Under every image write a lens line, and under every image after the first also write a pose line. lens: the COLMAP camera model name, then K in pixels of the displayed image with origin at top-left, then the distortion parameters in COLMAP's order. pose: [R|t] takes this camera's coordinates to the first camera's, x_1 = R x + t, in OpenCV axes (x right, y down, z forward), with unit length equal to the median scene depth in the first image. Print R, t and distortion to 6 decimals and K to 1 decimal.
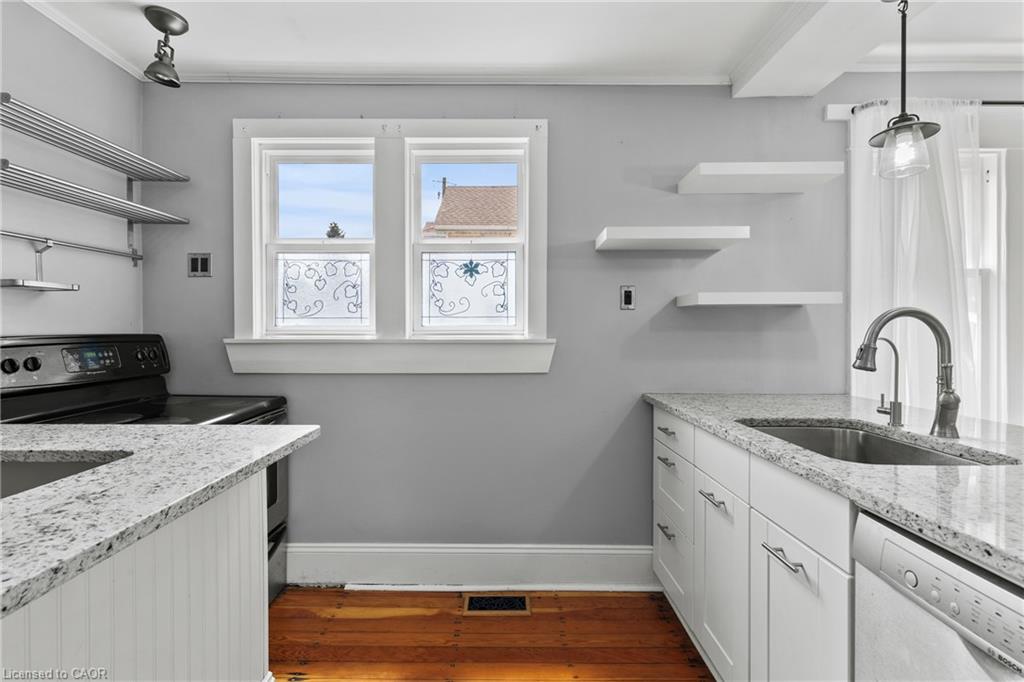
lens RADIAL K [[471.9, 0, 472.9], [0, 471.9, 336.8], [0, 0, 1]] dist [-0.002230, -0.000309]
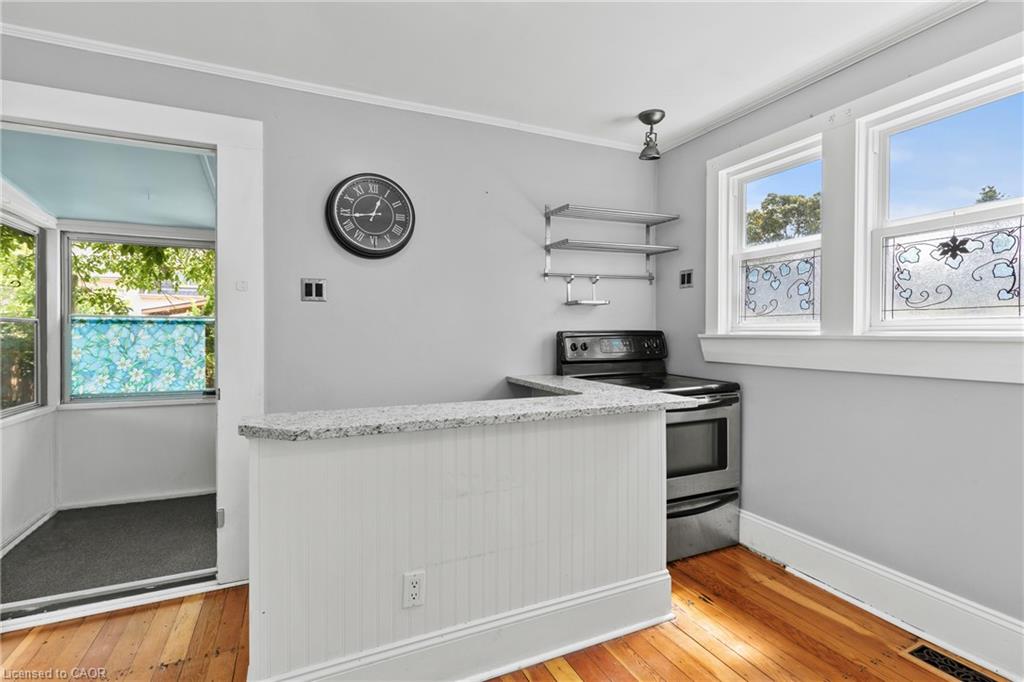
lens RADIAL K [[458.9, 0, 512.0], [0, 458.9, 341.0], [0, 0, 1]] dist [-0.000451, -0.000123]
pose [[0.430030, 0.017484, -0.902645, 0.390790], [-0.009299, 0.999845, 0.014936, 0.008843], [0.902767, 0.001971, 0.430126, -0.004959]]
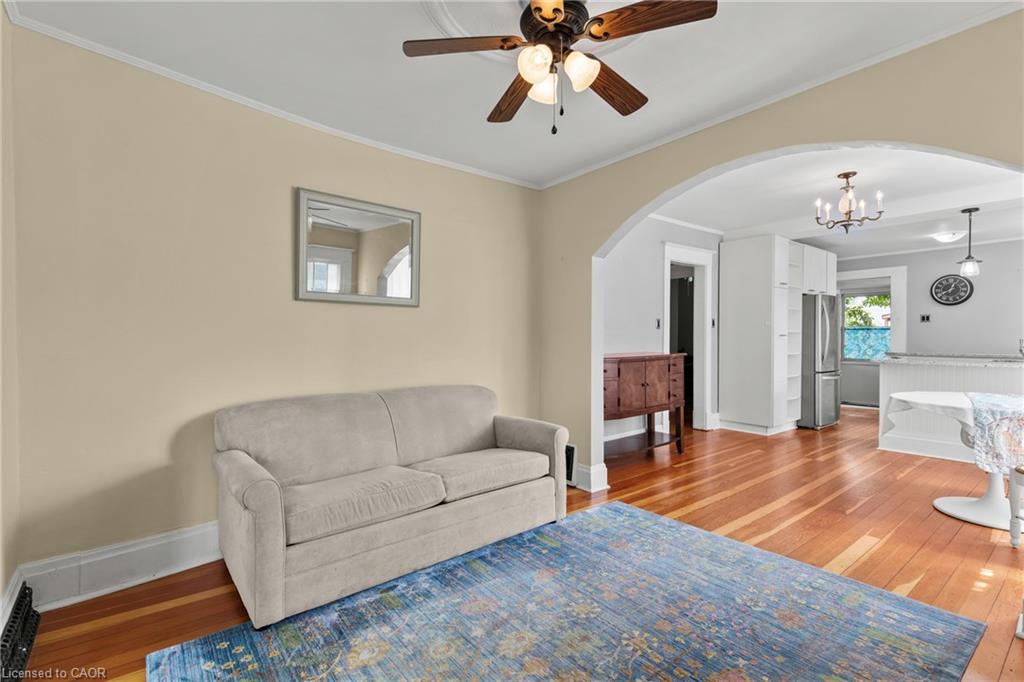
lens RADIAL K [[437.3, 0, 512.0], [0, 437.3, 341.0], [0, 0, 1]] dist [0.001605, -0.000205]
pose [[-0.811377, 0.008223, -0.584466, 3.346073], [-0.001287, 0.999873, 0.015854, 0.022055], [0.584522, 0.013615, -0.811264, 0.837118]]
